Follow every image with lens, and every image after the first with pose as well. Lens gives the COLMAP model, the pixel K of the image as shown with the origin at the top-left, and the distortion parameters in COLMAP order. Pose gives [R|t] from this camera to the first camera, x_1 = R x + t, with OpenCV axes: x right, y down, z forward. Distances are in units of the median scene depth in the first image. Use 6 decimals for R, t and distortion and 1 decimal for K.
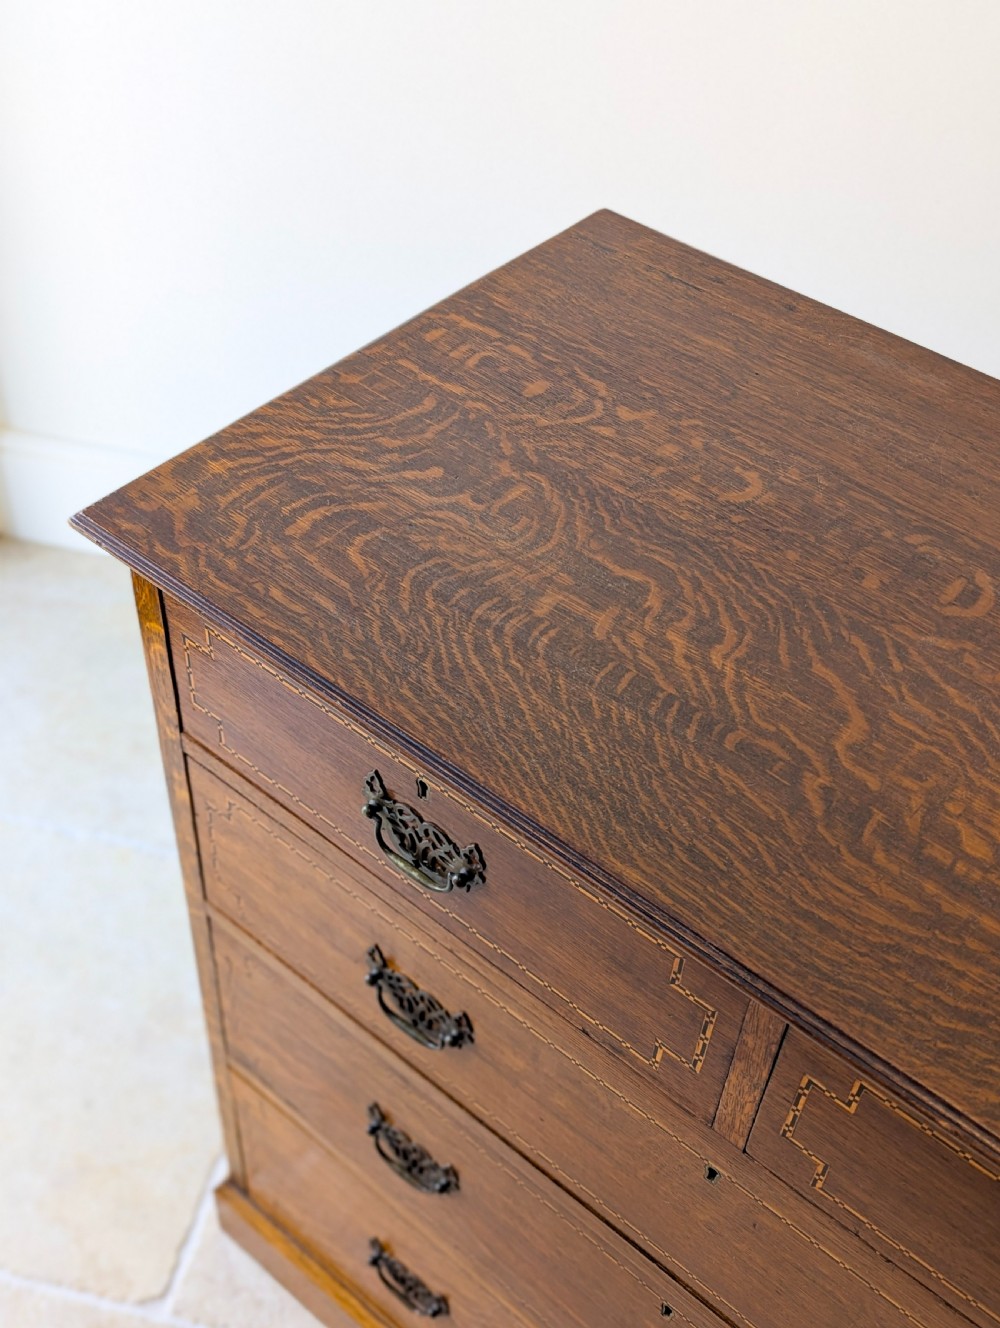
lens RADIAL K [[1440.8, 0, 510.3], [0, 1440.8, 662.6], [0, 0, 1]] dist [0.043044, 0.000000]
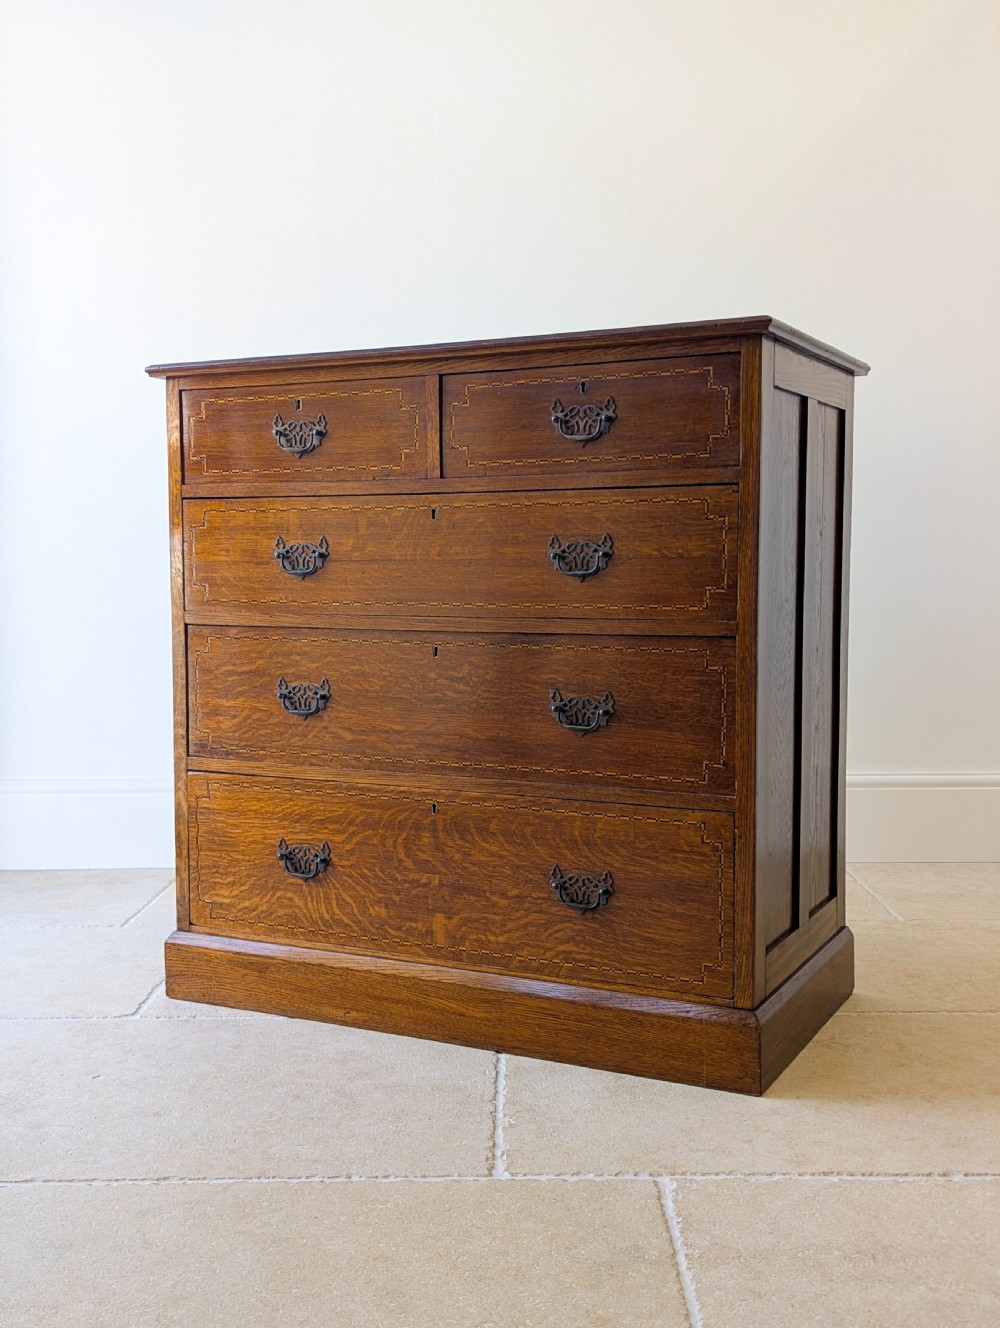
lens RADIAL K [[1440.8, 0, 538.7], [0, 1440.8, 676.1], [0, 0, 1]] dist [0.043044, 0.000000]
pose [[0.970347, -0.078674, 0.228554, -0.263601], [0.208356, 0.751568, -0.625886, 2.094914], [-0.122533, 0.654947, 0.745674, -0.648636]]
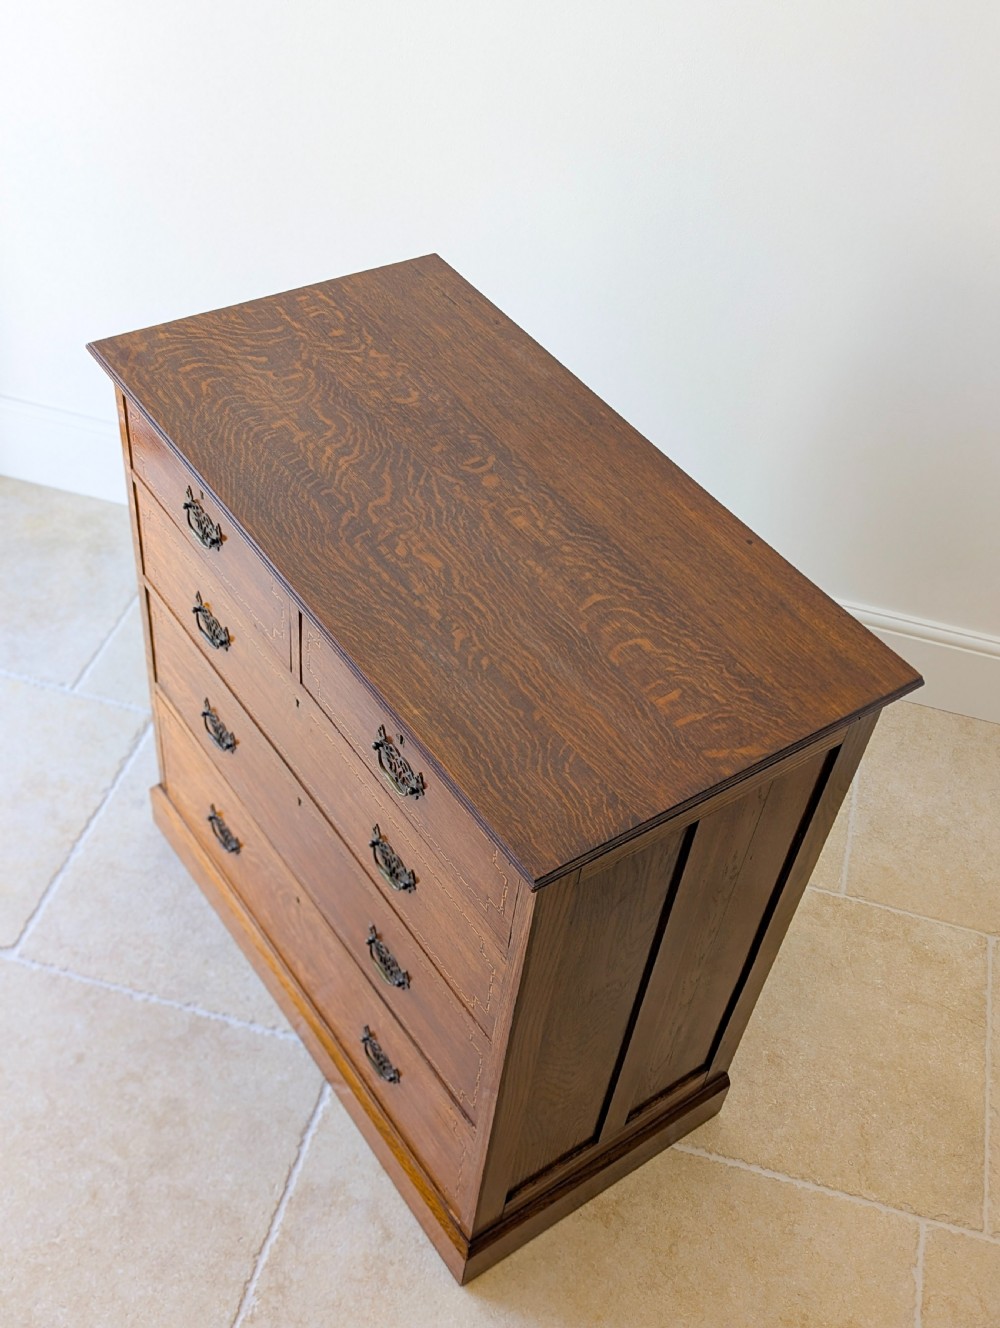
lens RADIAL K [[1440.8, 0, 563.9], [0, 1440.8, 682.5], [0, 0, 1]] dist [0.043044, 0.000000]
pose [[0.967463, 0.220180, -0.124644, 0.764914], [-0.220629, 0.975303, 0.010362, 0.212230], [0.123847, 0.017475, 0.992147, -1.037128]]
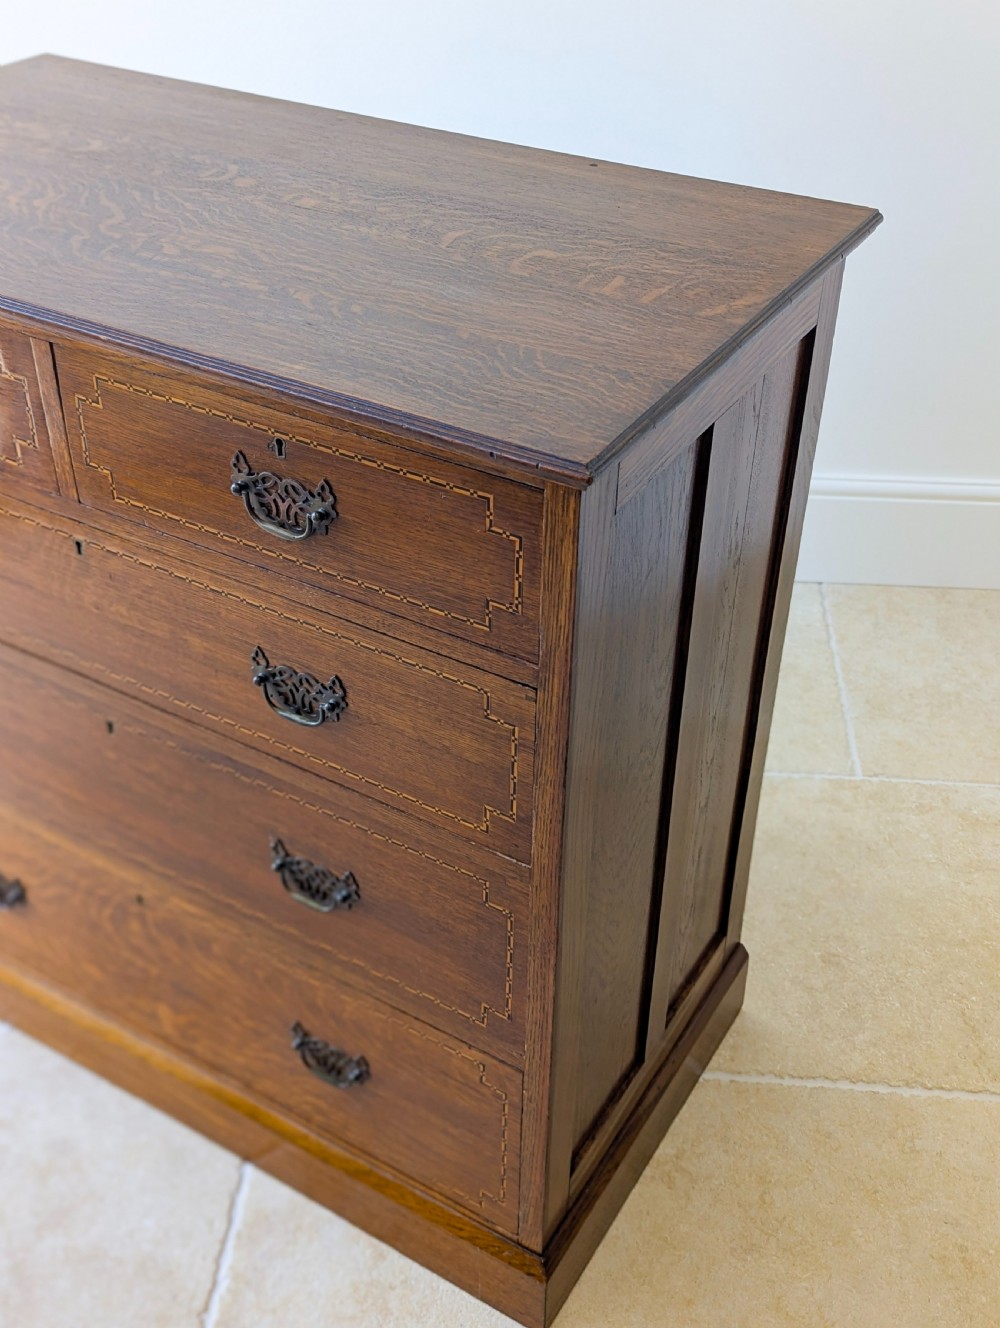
lens RADIAL K [[1470.7, 0, 500.9], [0, 1470.7, 636.8], [0, 0, 1]] dist [0.056625, 0.000000]
pose [[0.988167, -0.123368, 0.091142, 0.409462], [0.136855, 0.977467, -0.160714, 0.733516], [-0.069261, 0.171285, 0.982784, -0.486882]]
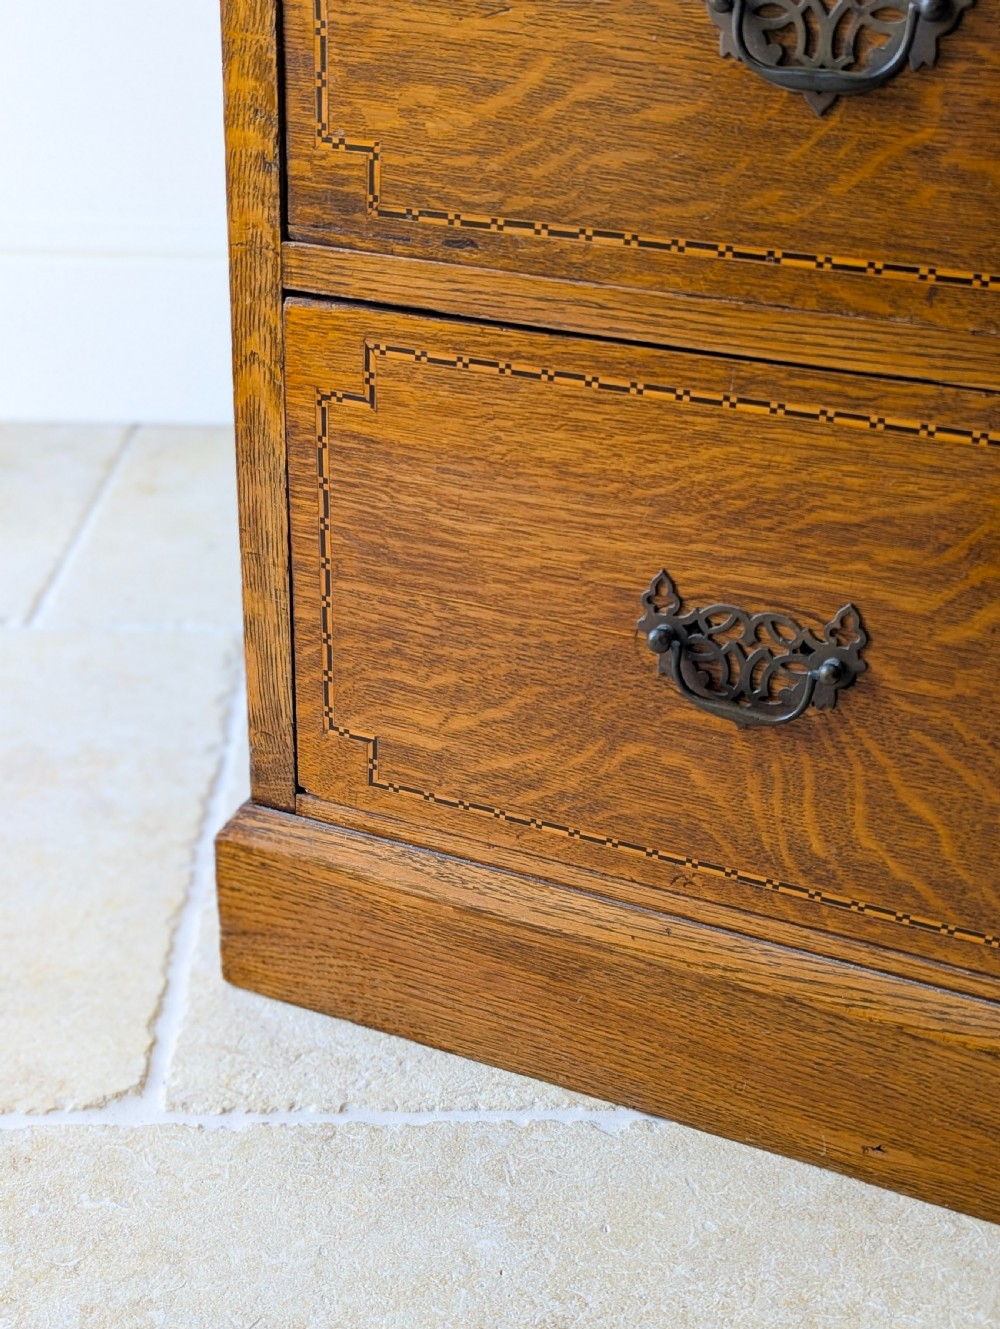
lens RADIAL K [[1592.0, 0, 499.2], [0, 1592.0, 667.2], [0, 0, 1]] dist [0.051586, 0.000000]
pose [[0.961412, -0.142819, 0.235138, -0.408196], [0.210880, 0.931471, -0.296464, 0.857523], [-0.176683, 0.334610, 0.925645, 0.833467]]
